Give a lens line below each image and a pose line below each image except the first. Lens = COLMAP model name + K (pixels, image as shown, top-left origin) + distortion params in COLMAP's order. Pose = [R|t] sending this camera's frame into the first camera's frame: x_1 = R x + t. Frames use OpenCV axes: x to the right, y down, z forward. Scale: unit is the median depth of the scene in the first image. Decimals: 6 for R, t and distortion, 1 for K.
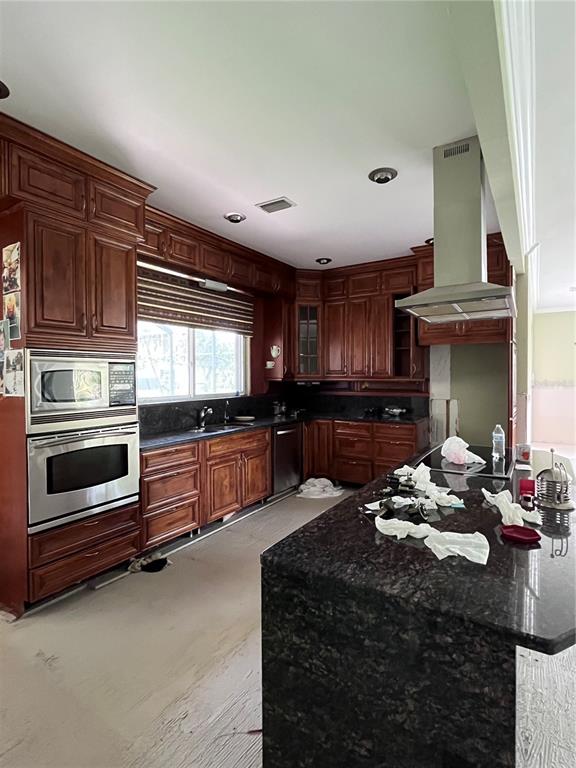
lens RADIAL K [[393.8, 0, 292.5], [0, 393.8, 379.2], [0, 0, 1]] dist [-0.001722, 0.001407]
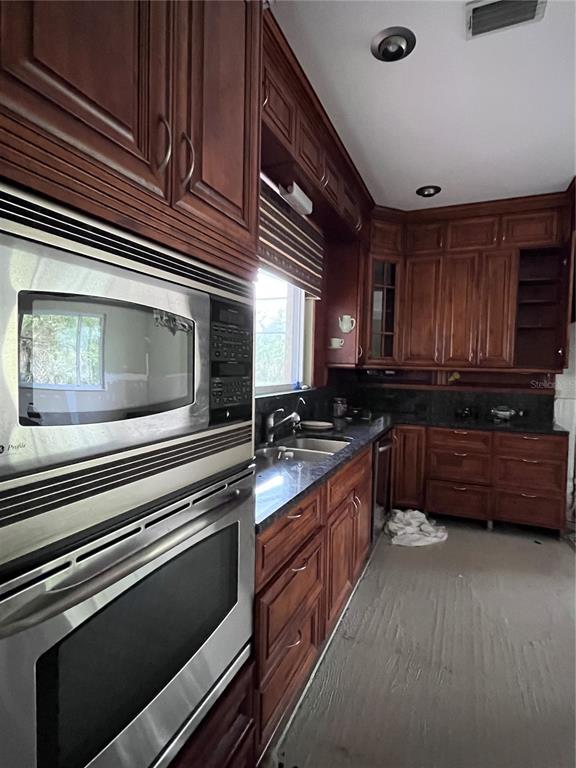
lens RADIAL K [[393.8, 0, 292.5], [0, 393.8, 379.2], [0, 0, 1]] dist [-0.001722, 0.001407]
pose [[0.987095, 0.021847, 0.158636, -0.284230], [-0.026513, 0.999274, 0.027357, 0.009676], [-0.157924, -0.031209, 0.986958, 0.413298]]
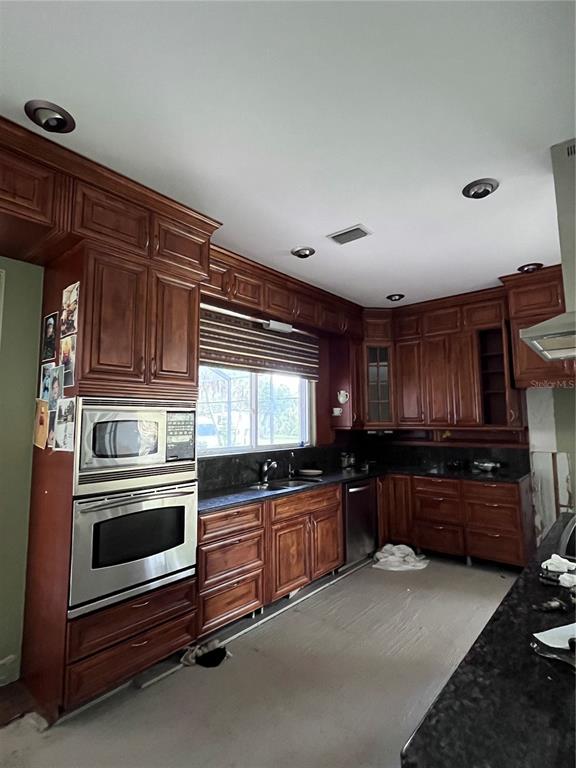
lens RADIAL K [[393.8, 0, 292.5], [0, 393.8, 379.2], [0, 0, 1]] dist [-0.001722, 0.001407]
pose [[0.990712, -0.016989, -0.134912, -0.042419], [0.001374, 0.993365, -0.114994, -0.007931], [0.135971, 0.113741, 0.984162, 0.101560]]
